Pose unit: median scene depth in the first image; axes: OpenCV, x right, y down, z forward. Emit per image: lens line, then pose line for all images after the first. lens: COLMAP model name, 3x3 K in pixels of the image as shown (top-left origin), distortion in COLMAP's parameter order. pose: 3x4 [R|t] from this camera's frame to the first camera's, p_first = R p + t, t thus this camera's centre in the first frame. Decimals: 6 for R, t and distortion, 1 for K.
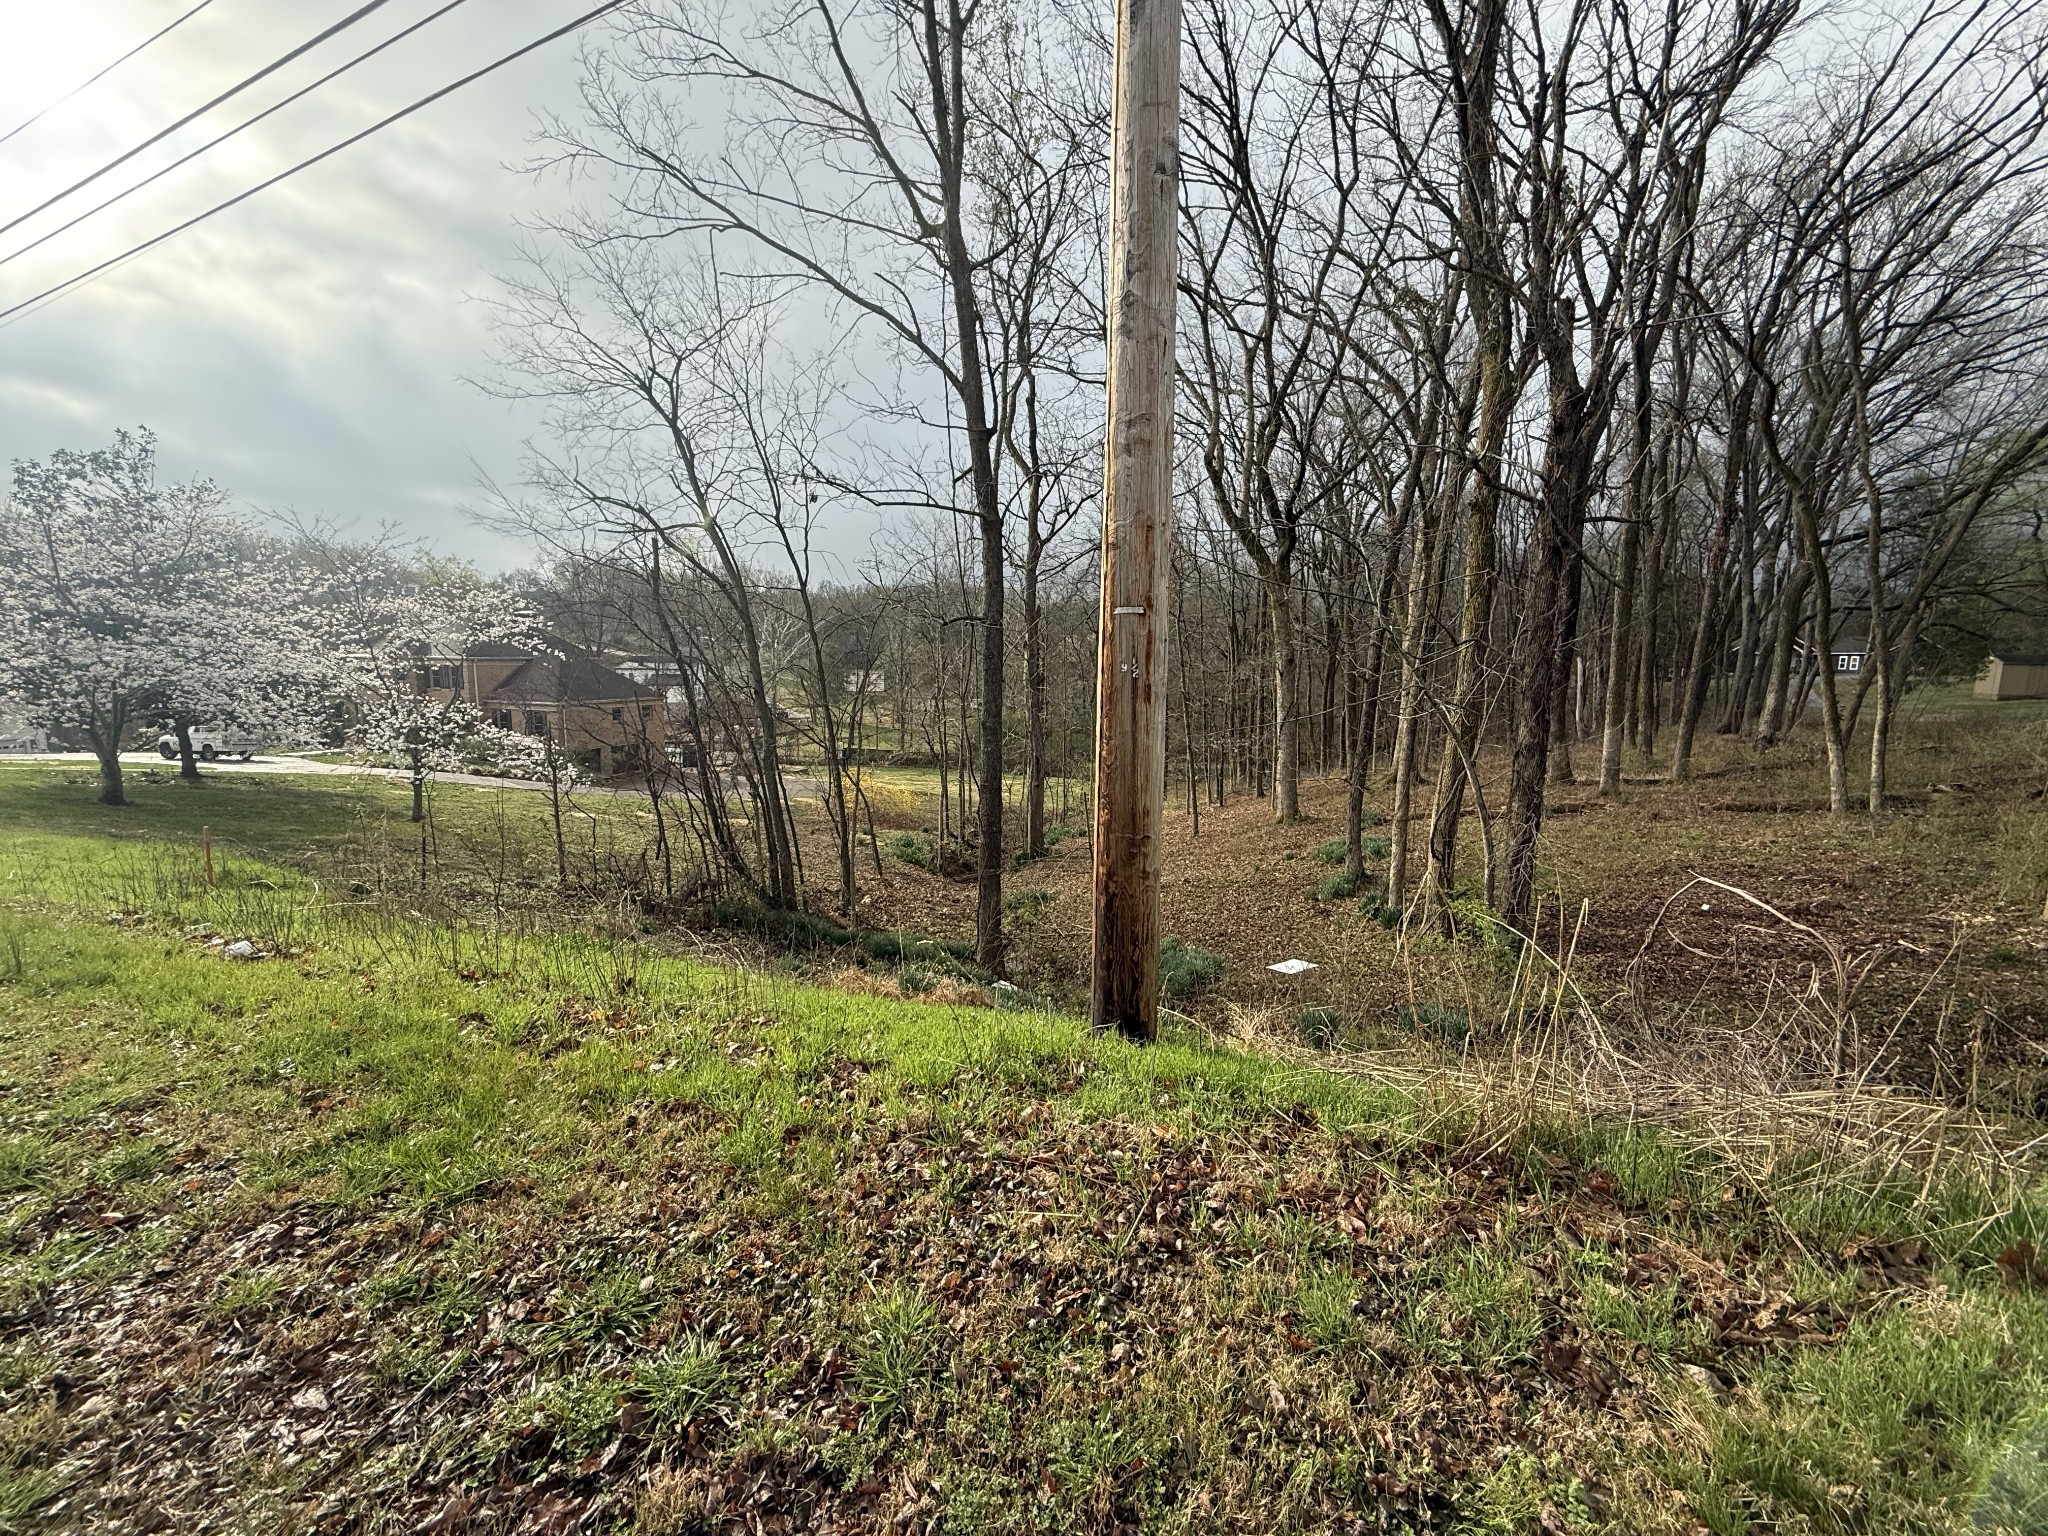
lens RADIAL K [[812.5, 0, 1021.3], [0, 812.5, 767.9], [0, 0, 1]] dist [0.000415, -0.000472]
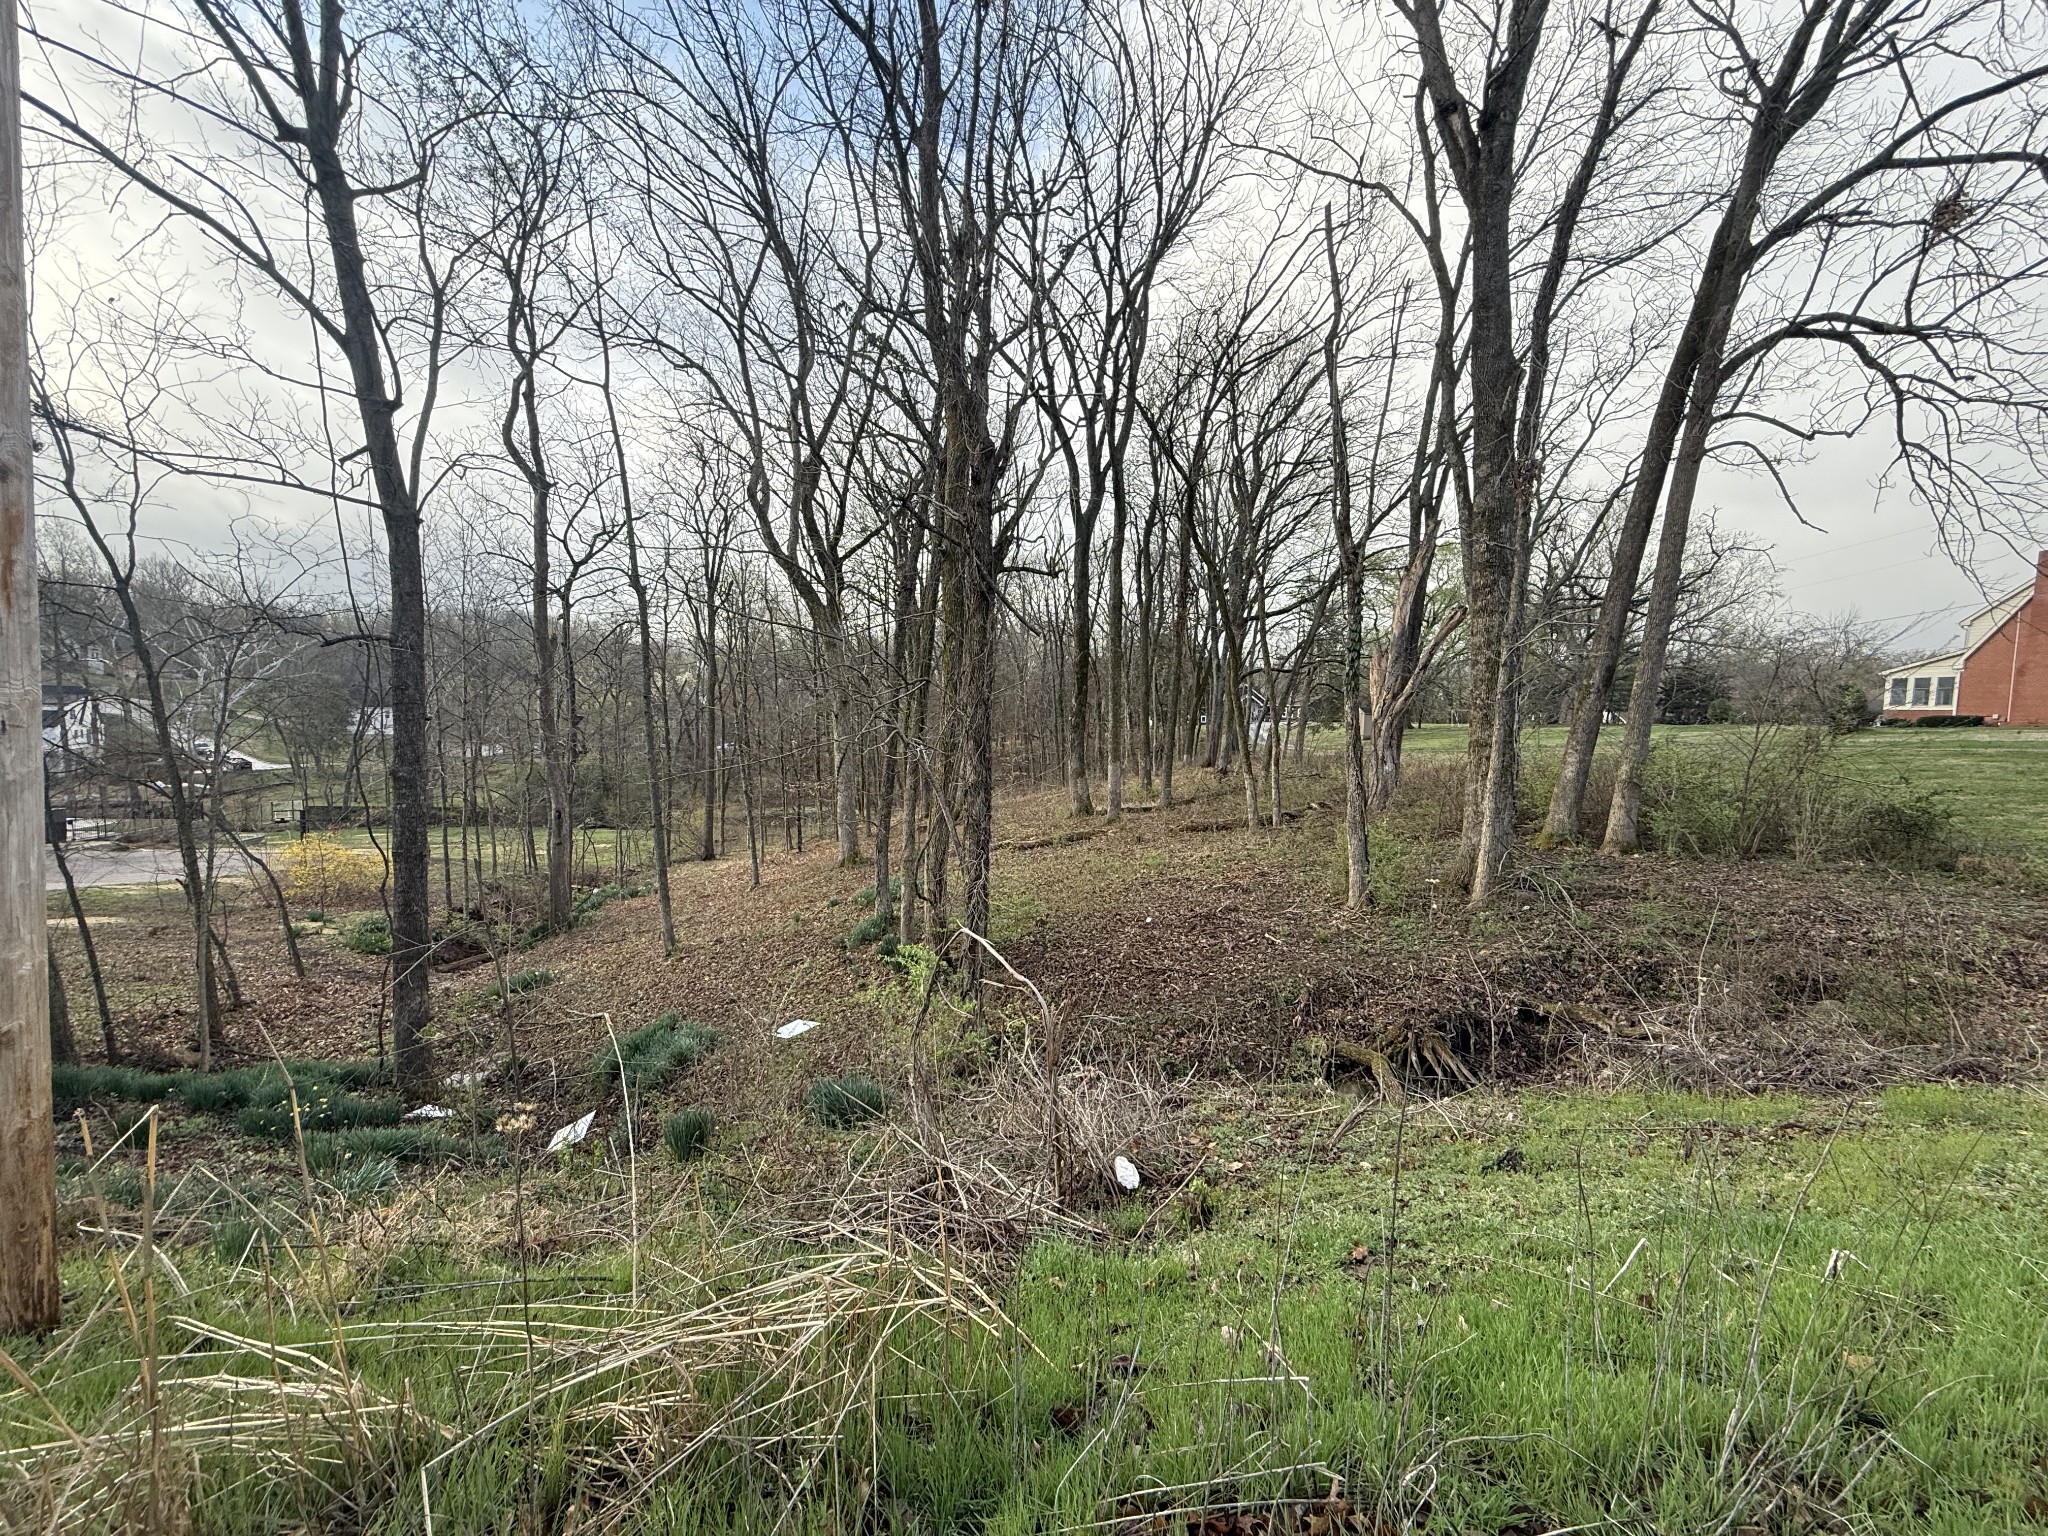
lens RADIAL K [[812.5, 0, 1021.3], [0, 812.5, 767.9], [0, 0, 1]] dist [0.000415, -0.000472]
pose [[0.892703, -0.020087, 0.450198, 0.141425], [0.043667, 0.998161, -0.042053, -0.001203], [-0.448525, 0.057199, 0.891938, 0.041203]]
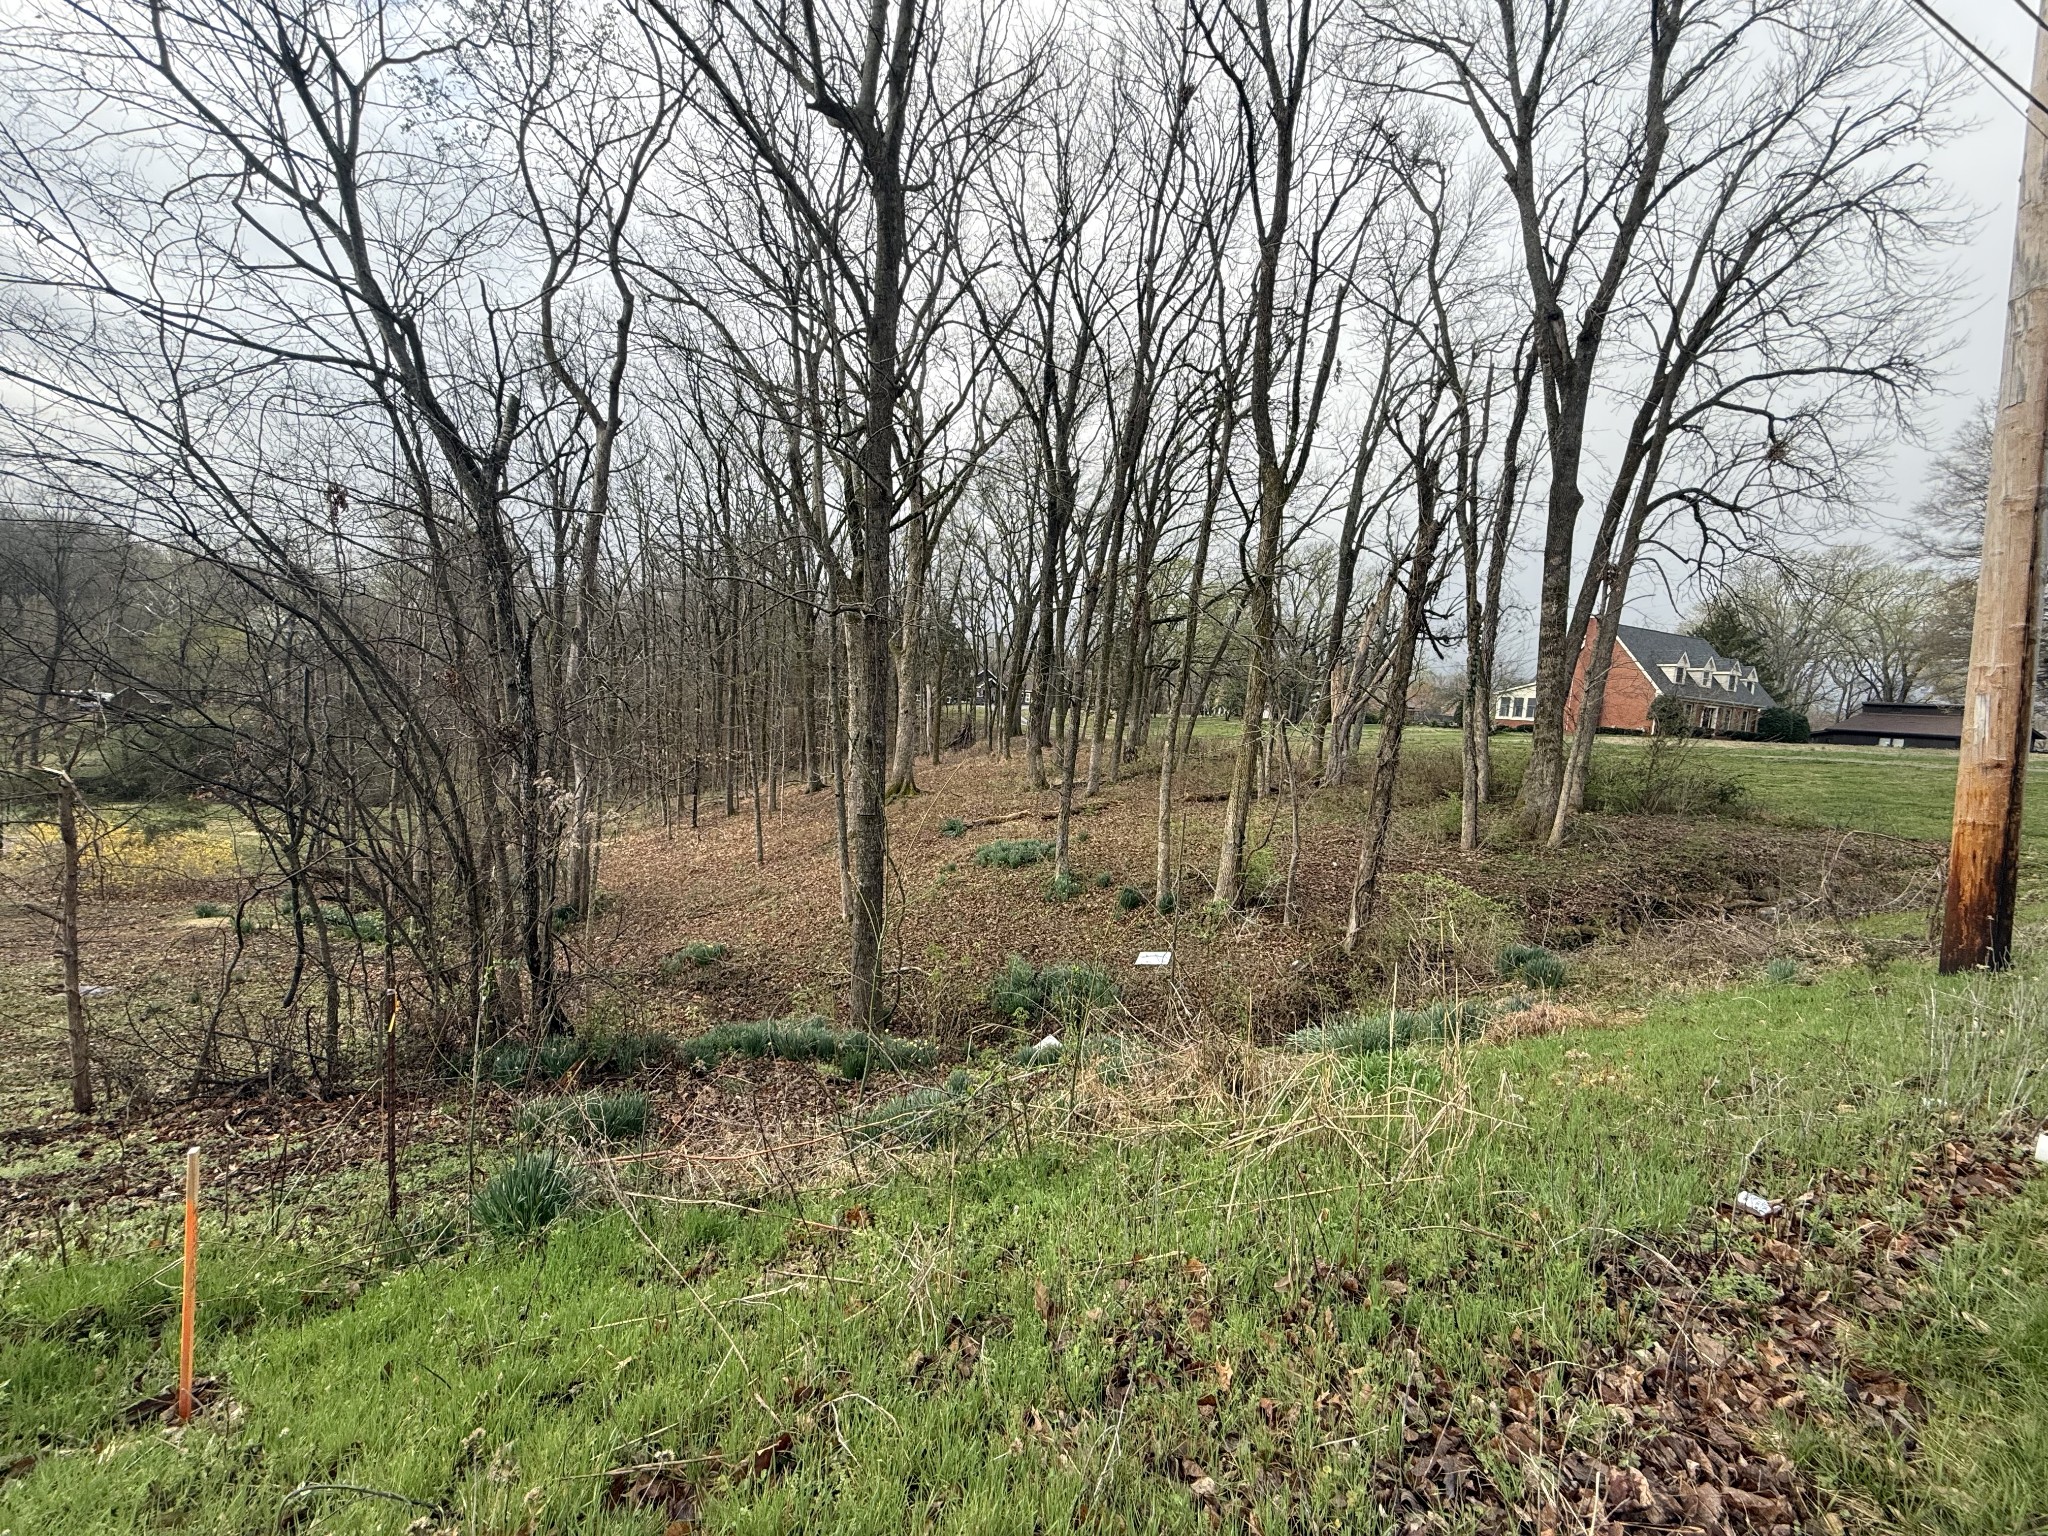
lens RADIAL K [[812.5, 0, 1021.3], [0, 812.5, 767.9], [0, 0, 1]] dist [0.000415, -0.000472]
pose [[0.655421, -0.021253, 0.754965, -0.580686], [0.033040, 0.999454, -0.000549, -0.023441], [-0.754541, 0.025304, 0.655765, 0.366920]]
